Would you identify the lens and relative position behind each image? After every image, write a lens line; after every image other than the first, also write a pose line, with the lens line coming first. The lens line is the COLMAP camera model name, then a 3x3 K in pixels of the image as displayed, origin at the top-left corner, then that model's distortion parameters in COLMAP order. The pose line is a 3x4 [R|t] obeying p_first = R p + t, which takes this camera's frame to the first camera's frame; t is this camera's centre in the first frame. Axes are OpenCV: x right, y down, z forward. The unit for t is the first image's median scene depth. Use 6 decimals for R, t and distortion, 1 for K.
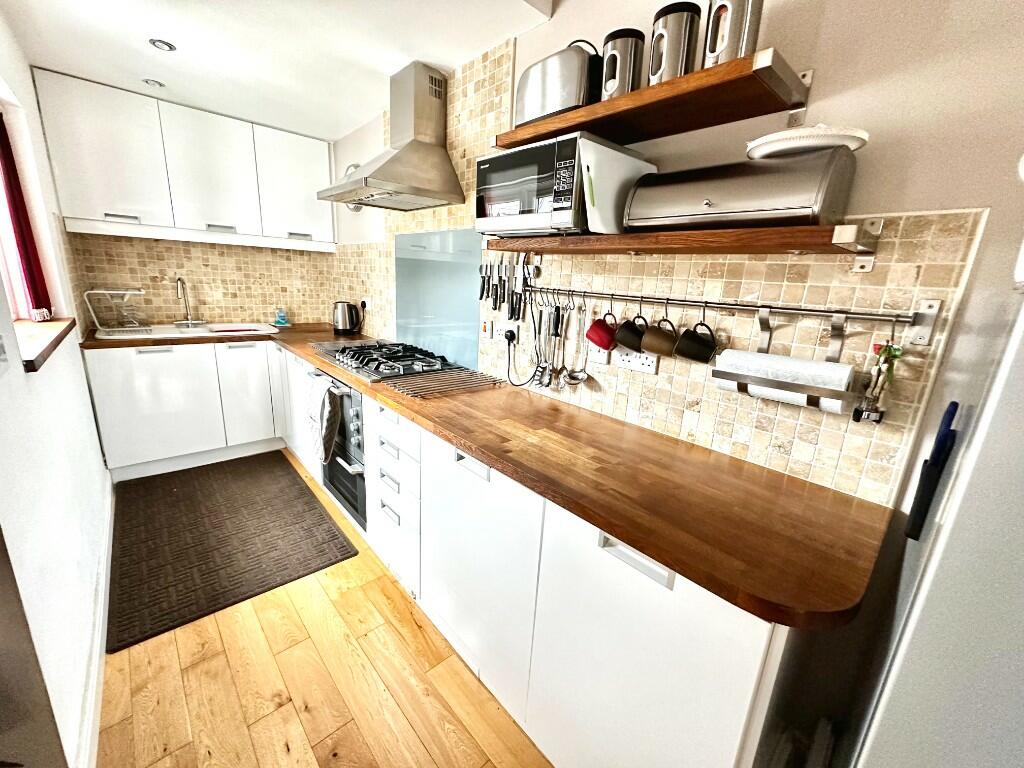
lens RADIAL K [[408.2, 0, 511.0], [0, 408.2, 384.0], [0, 0, 1]] dist [-0.002769, 0.000642]
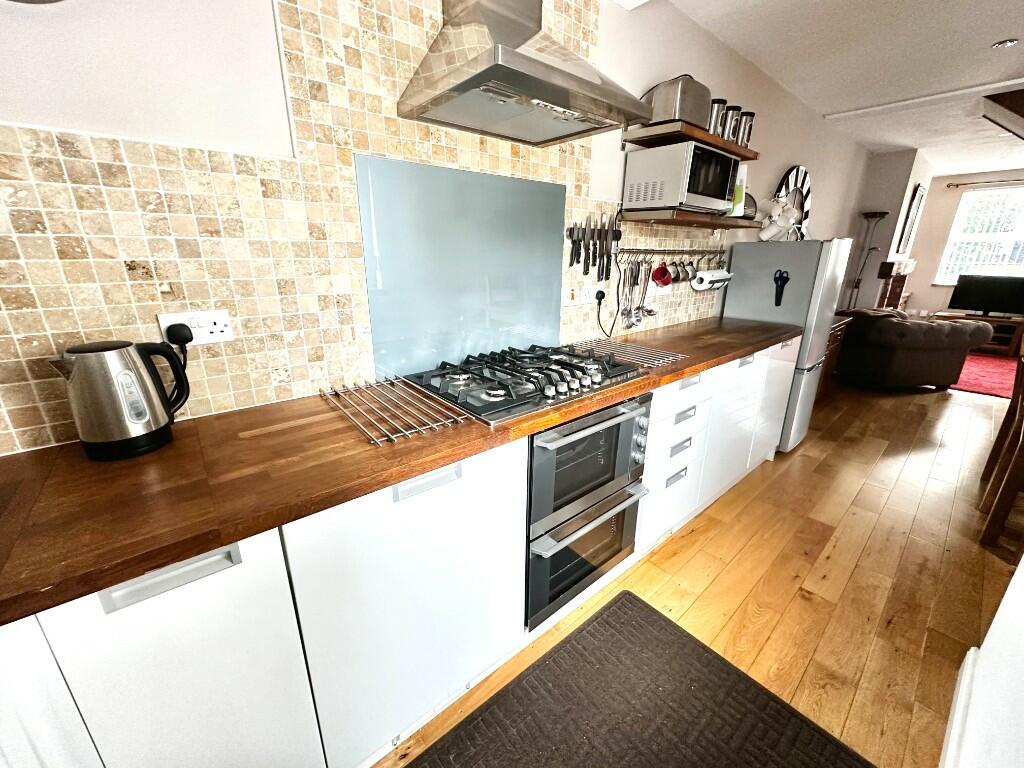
lens RADIAL K [[408.2, 0, 515.0], [0, 408.2, 379.5], [0, 0, 1]] dist [-0.002769, 0.000642]
pose [[0.047926, -0.353377, 0.934252, -1.280350], [0.245728, 0.910753, 0.331883, -0.382242], [-0.968153, 0.213666, 0.130484, 1.295135]]
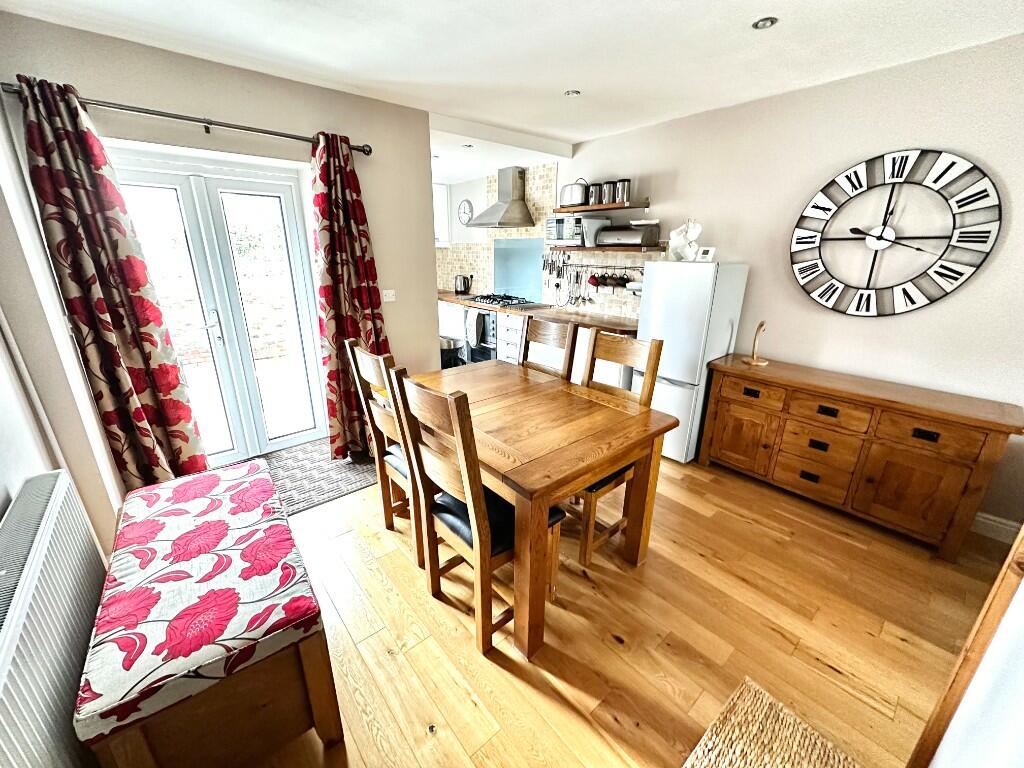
lens RADIAL K [[408.2, 0, 515.1], [0, 408.2, 384.2], [0, 0, 1]] dist [-0.002769, 0.000642]
pose [[0.998361, -0.029243, -0.049190, -0.167720], [0.032209, 0.997640, 0.060633, 0.345624], [0.047300, -0.062118, 0.996947, -1.598295]]
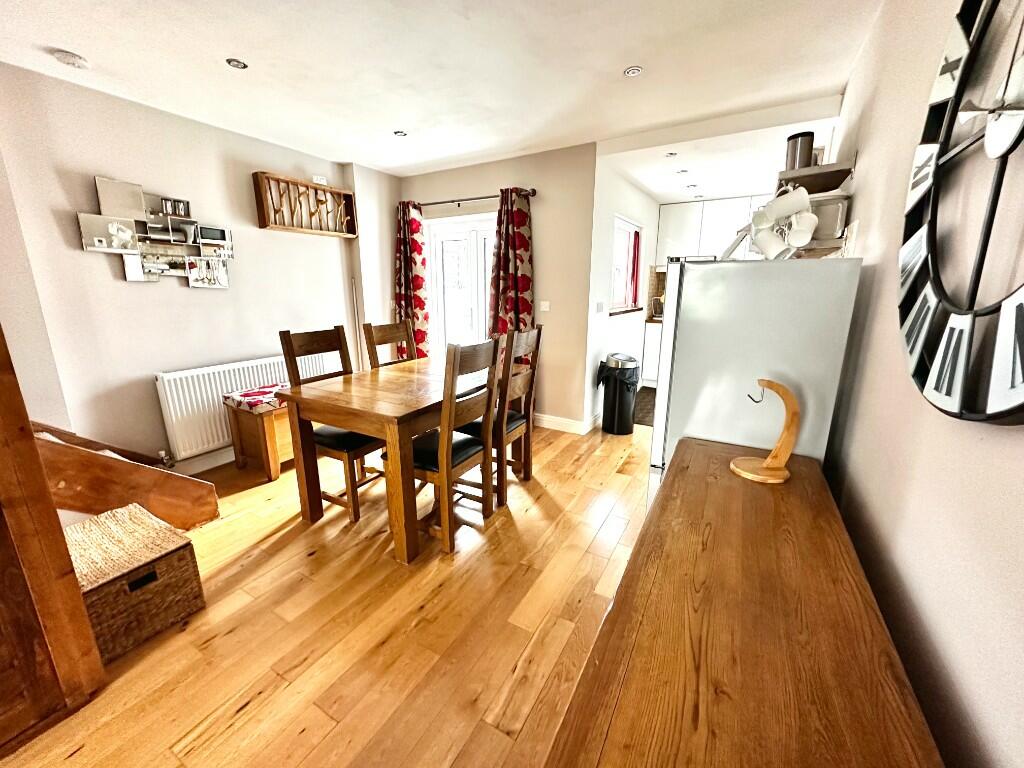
lens RADIAL K [[408.2, 0, 508.0], [0, 408.2, 384.3], [0, 0, 1]] dist [-0.002769, 0.000642]
pose [[0.284285, 0.167954, -0.943914, 1.352705], [-0.228073, 0.968120, 0.103570, 0.262418], [0.931217, 0.185838, 0.313528, -0.512238]]
